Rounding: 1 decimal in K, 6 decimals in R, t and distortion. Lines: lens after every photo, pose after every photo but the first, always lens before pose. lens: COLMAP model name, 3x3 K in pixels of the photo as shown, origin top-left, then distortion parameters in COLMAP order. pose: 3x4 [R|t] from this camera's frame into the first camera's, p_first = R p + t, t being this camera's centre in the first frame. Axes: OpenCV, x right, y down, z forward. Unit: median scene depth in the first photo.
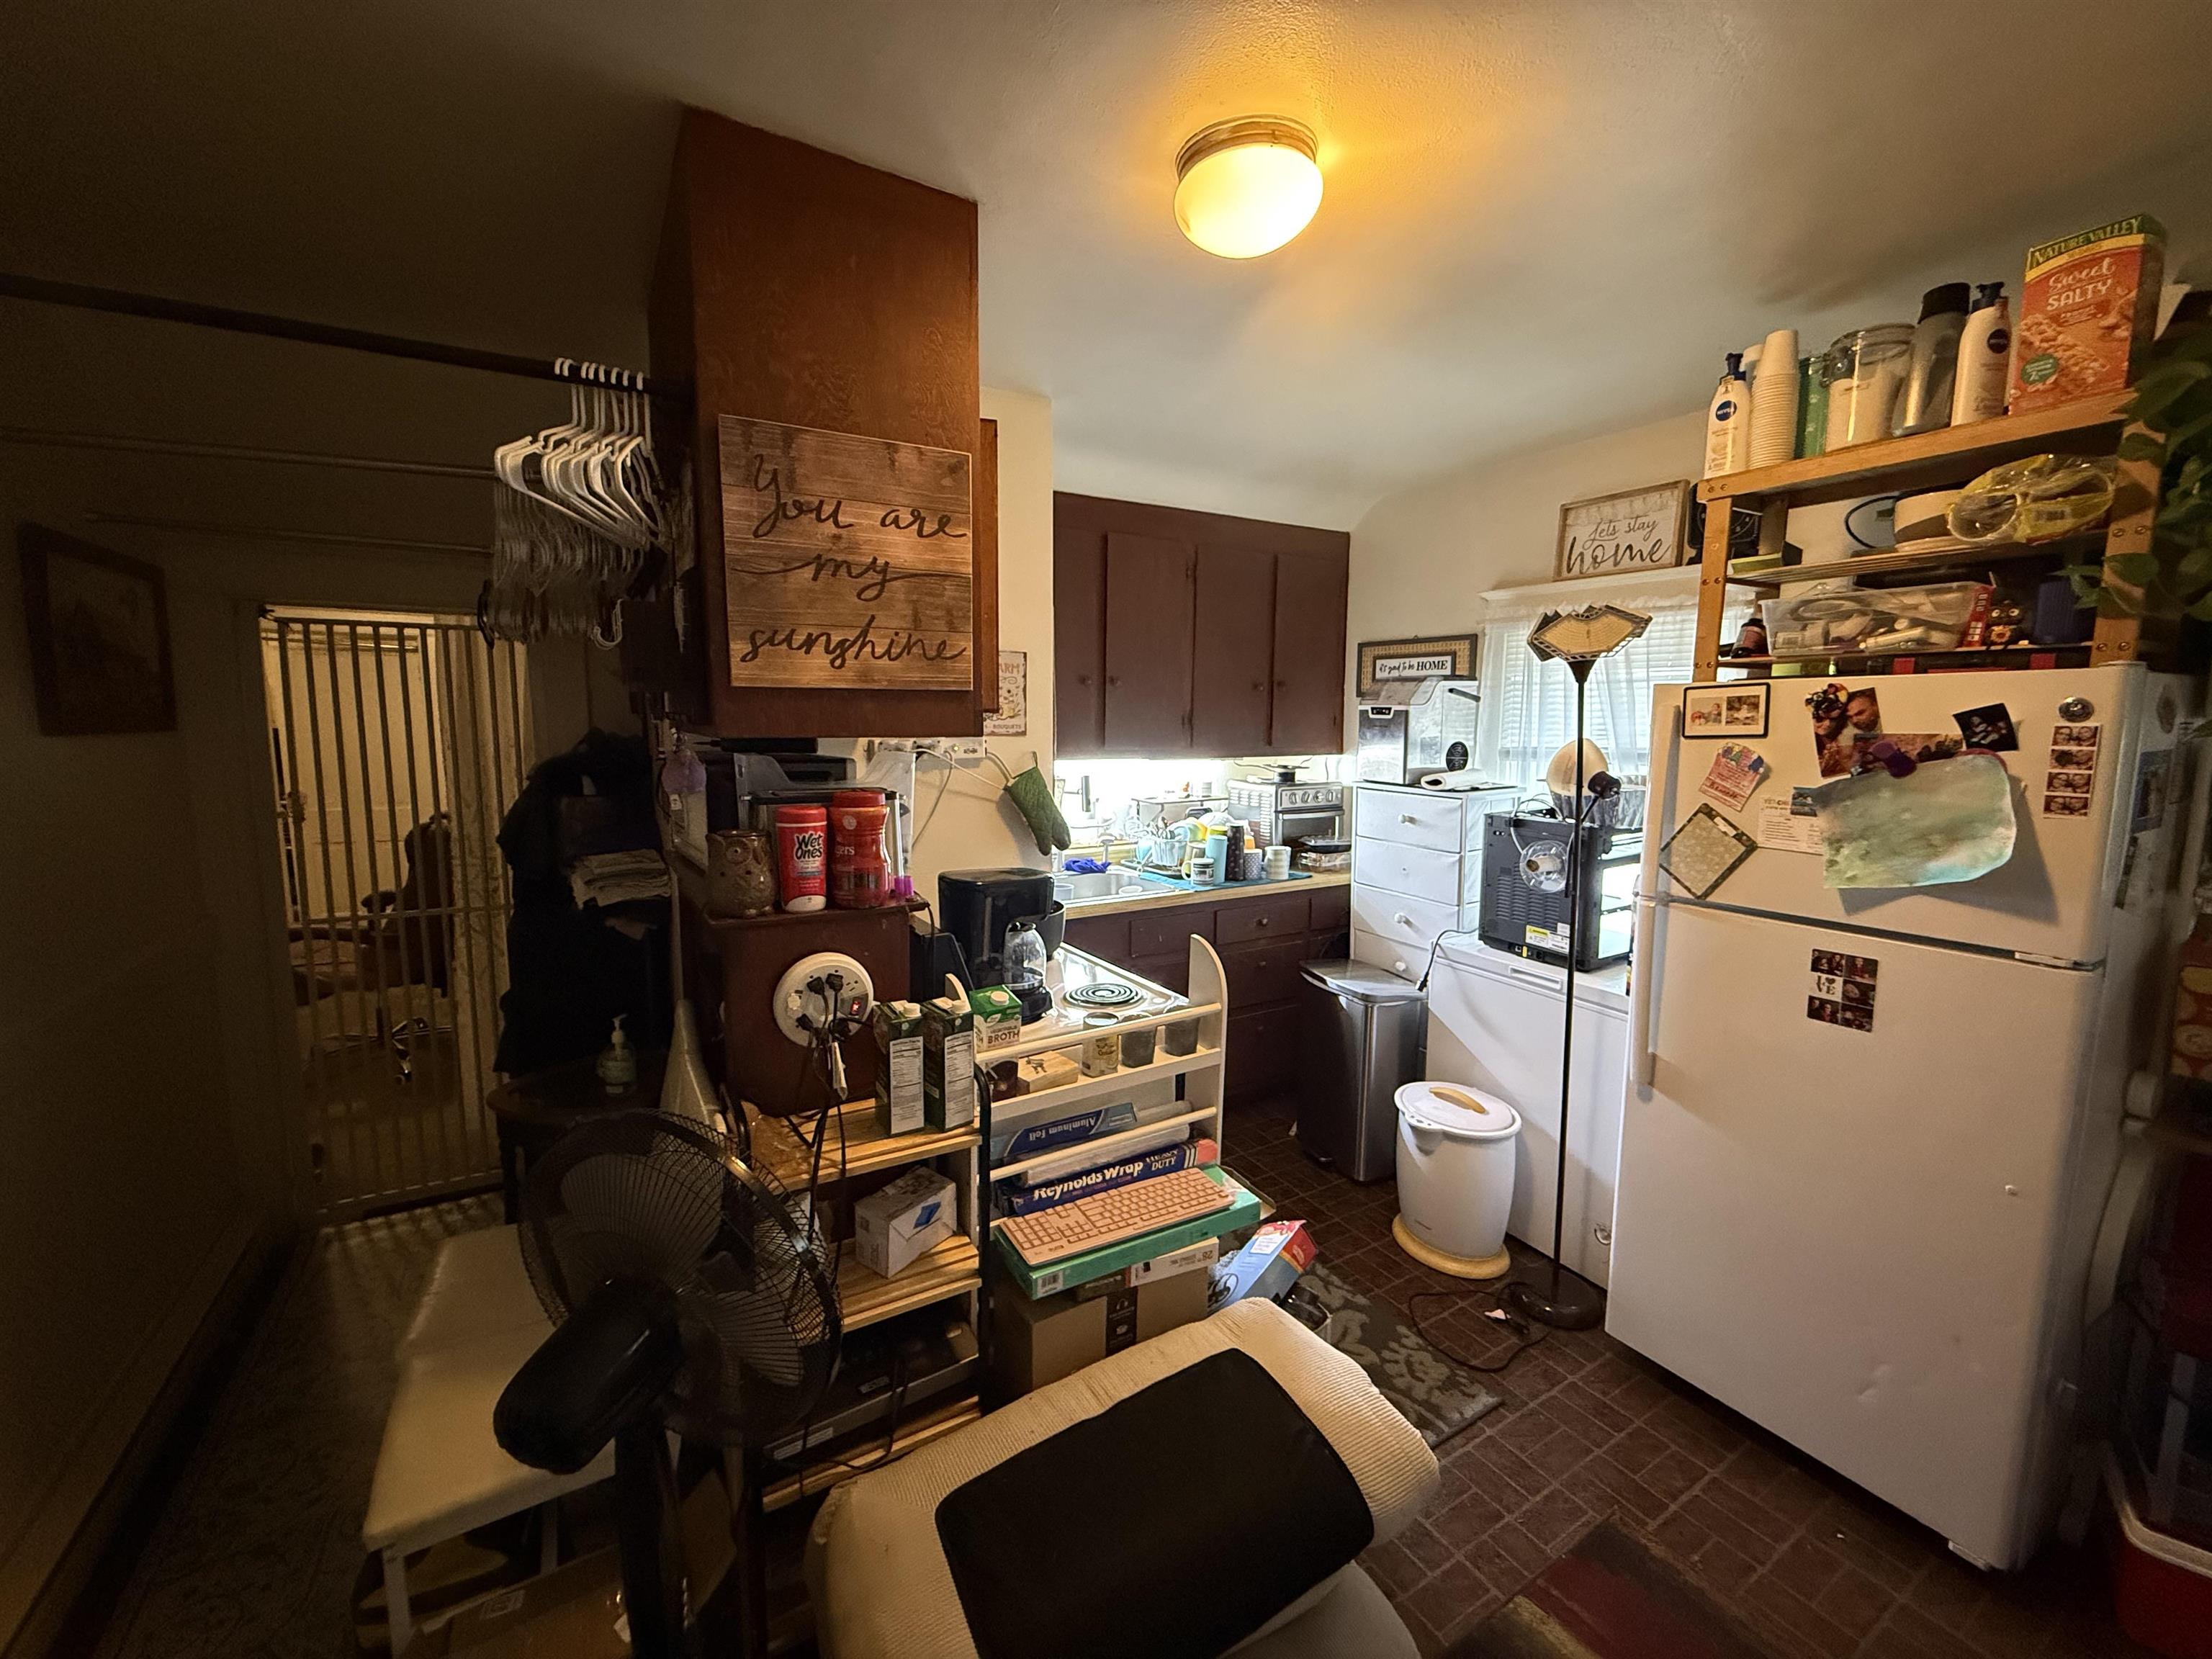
lens RADIAL K [[882.1, 0, 1103.4], [0, 882.1, 827.4], [0, 0, 1]] dist [0.000145, 0.000110]
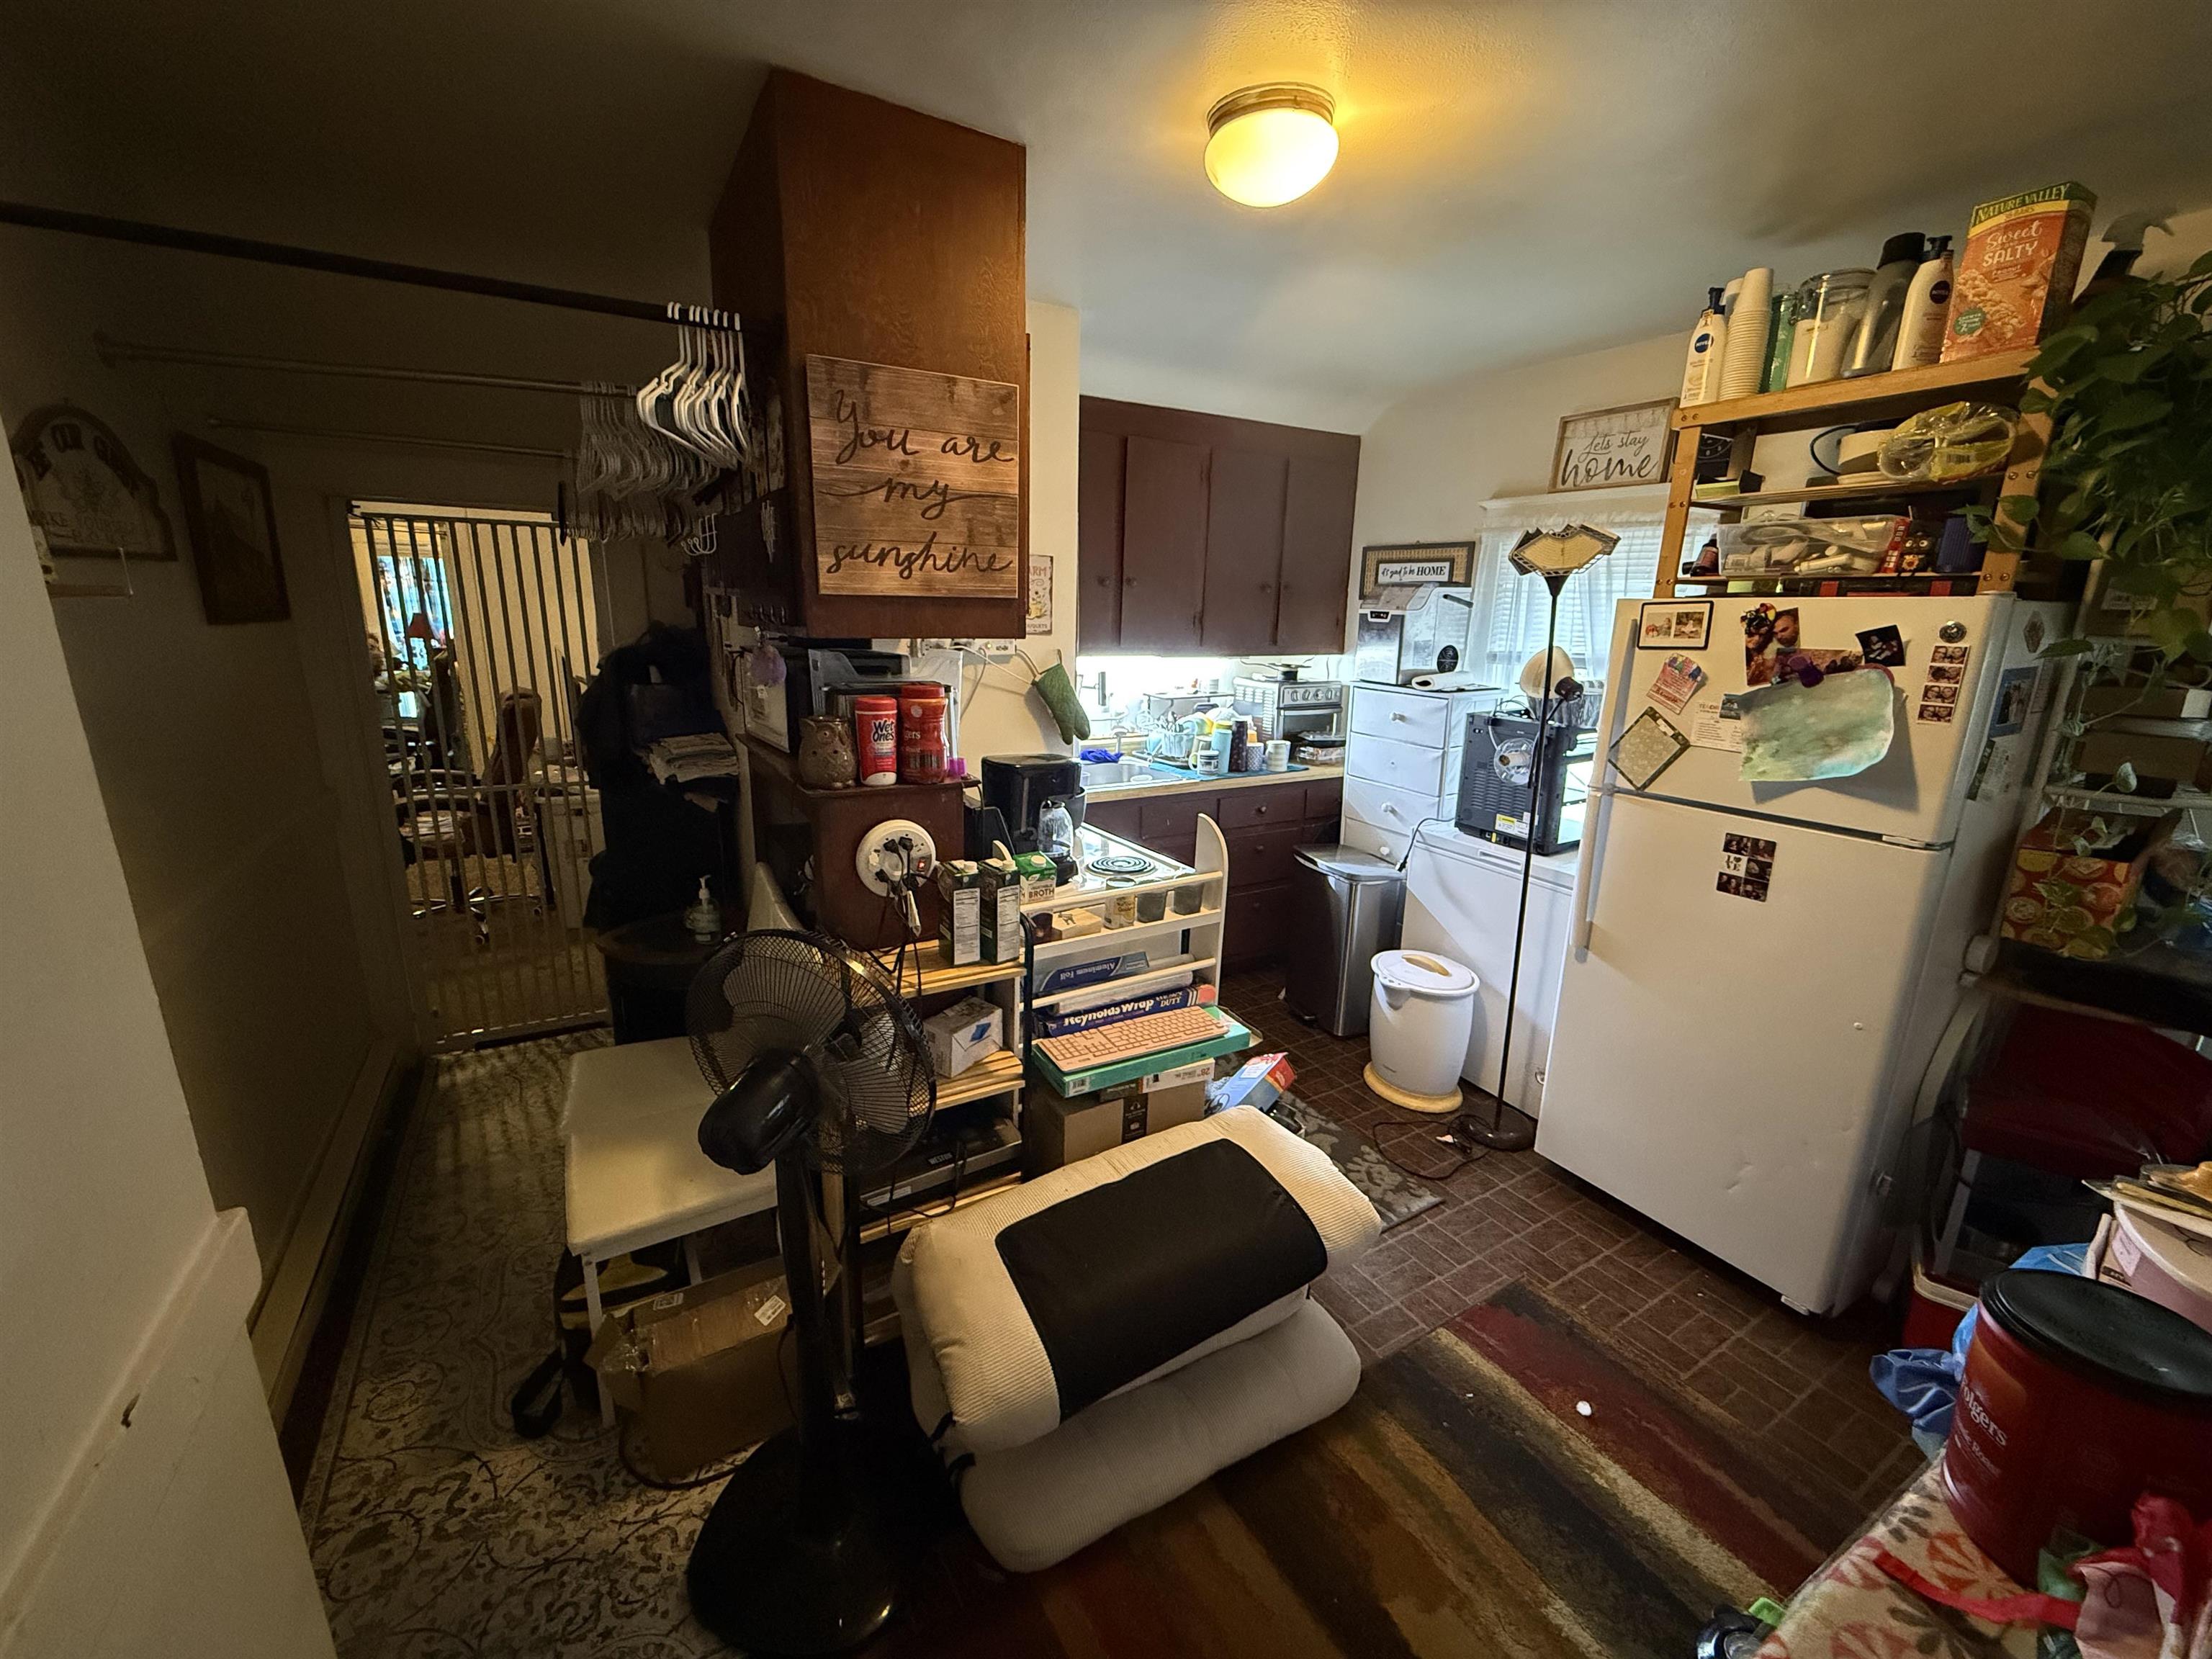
lens RADIAL K [[882.1, 0, 1103.4], [0, 882.1, 827.4], [0, 0, 1]] dist [0.000145, 0.000110]
pose [[0.999867, 0.016274, -0.001345, -0.027821], [-0.015998, 0.992729, 0.119301, 0.003369], [0.003277, -0.119263, 0.992857, -0.178764]]
